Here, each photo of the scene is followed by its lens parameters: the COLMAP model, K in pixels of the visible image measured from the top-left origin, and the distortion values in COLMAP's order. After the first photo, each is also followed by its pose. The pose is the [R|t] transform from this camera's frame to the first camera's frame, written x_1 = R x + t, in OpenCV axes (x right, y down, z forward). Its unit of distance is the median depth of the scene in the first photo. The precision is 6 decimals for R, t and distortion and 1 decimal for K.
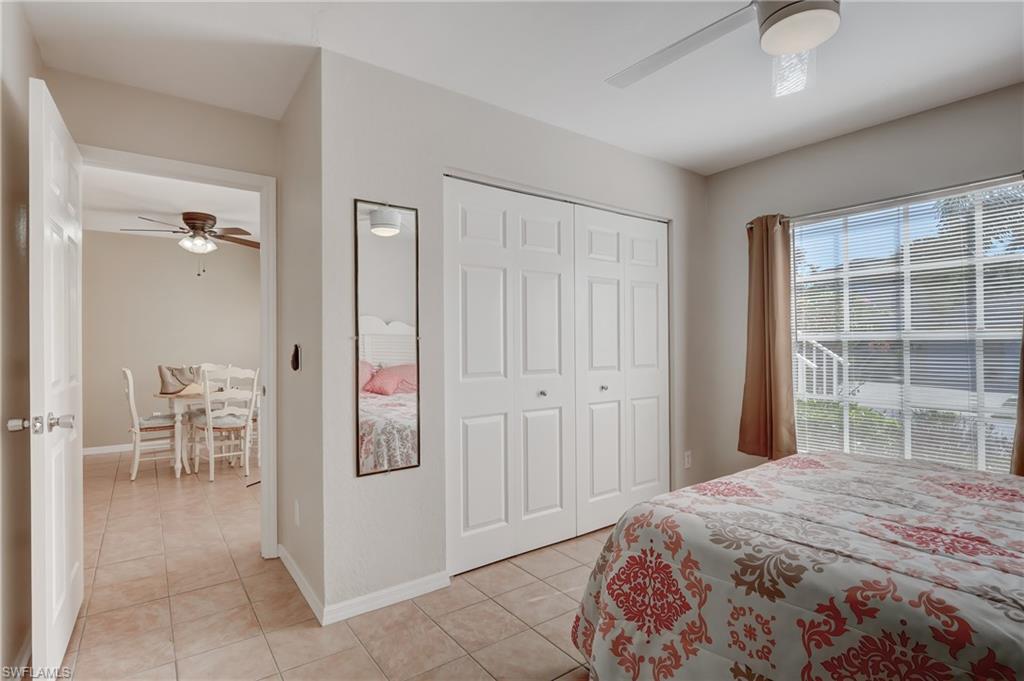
lens RADIAL K [[501.6, 0, 508.2], [0, 501.6, 341.1], [0, 0, 1]] dist [-0.001652, -0.011360]
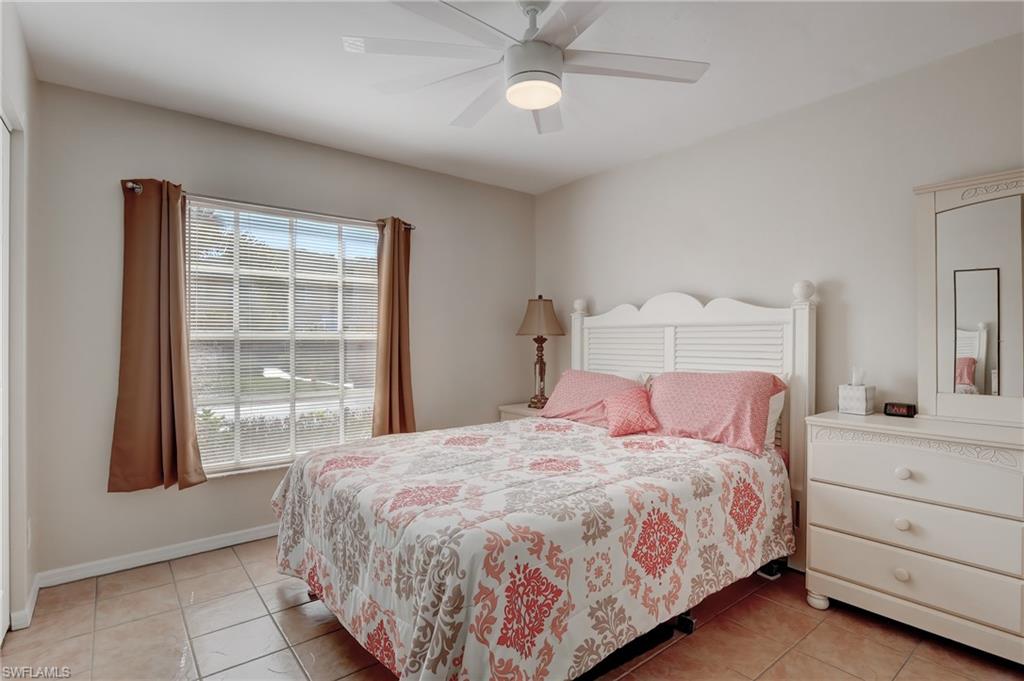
lens RADIAL K [[496.3, 0, 512.0], [0, 496.3, 340.5], [0, 0, 1]] dist [-0.016808, 0.000645]
pose [[-0.033432, 0.003742, 0.999434, -0.648680], [-0.002133, 0.999990, -0.003816, 0.005935], [-0.999439, -0.002259, -0.033424, 1.088435]]
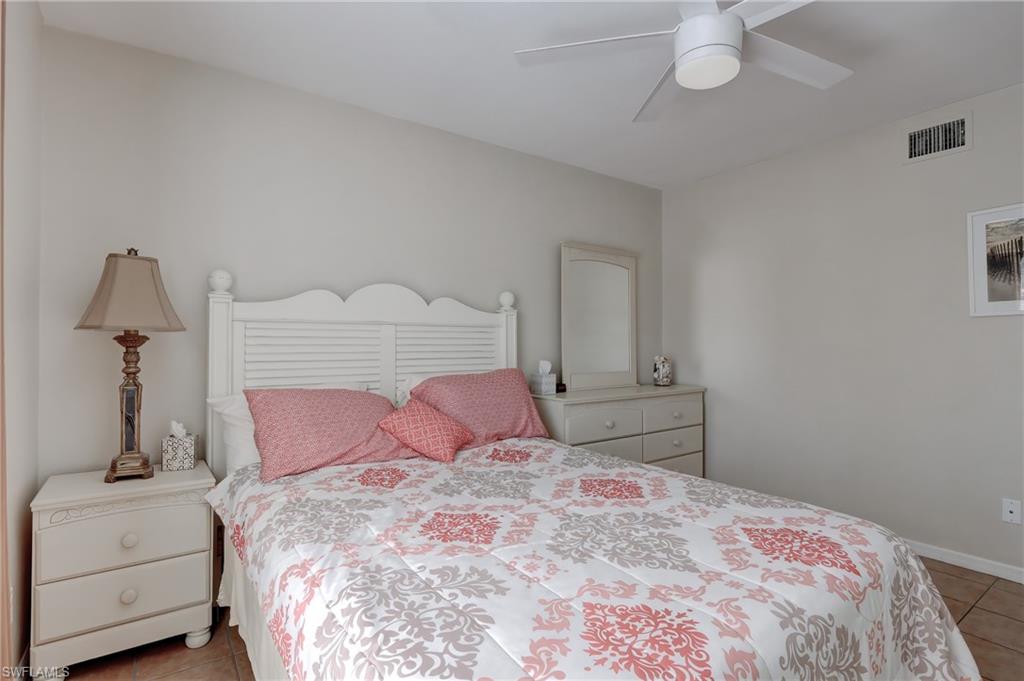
lens RADIAL K [[489.3, 0, 512.0], [0, 489.3, 340.5], [0, 0, 1]] dist [0.001609, 0.000094]
pose [[-0.999728, 0.008649, 0.021664, 0.675289], [0.008365, 0.999878, -0.013157, 0.016660], [-0.021776, -0.012972, -0.999679, 1.842060]]
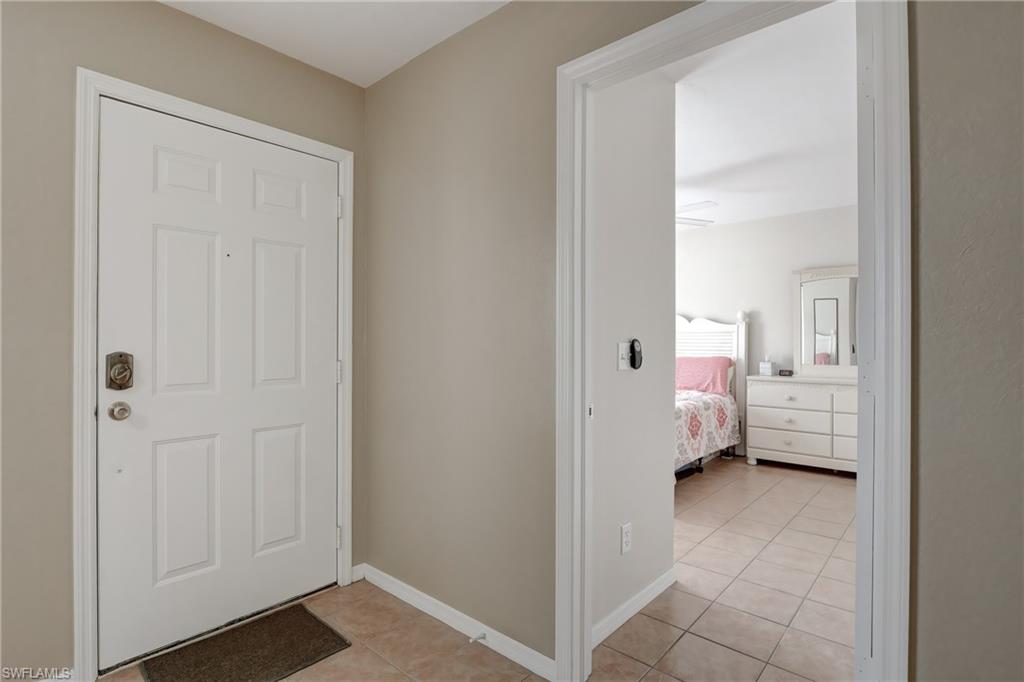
lens RADIAL K [[501.6, 0, 508.2], [0, 501.6, 341.6], [0, 0, 1]] dist [-0.001652, -0.011360]
pose [[-0.202574, 0.005827, 0.979250, -1.772314], [-0.003071, 0.999974, -0.006586, 0.025453], [-0.979262, -0.004341, -0.202551, 2.071797]]
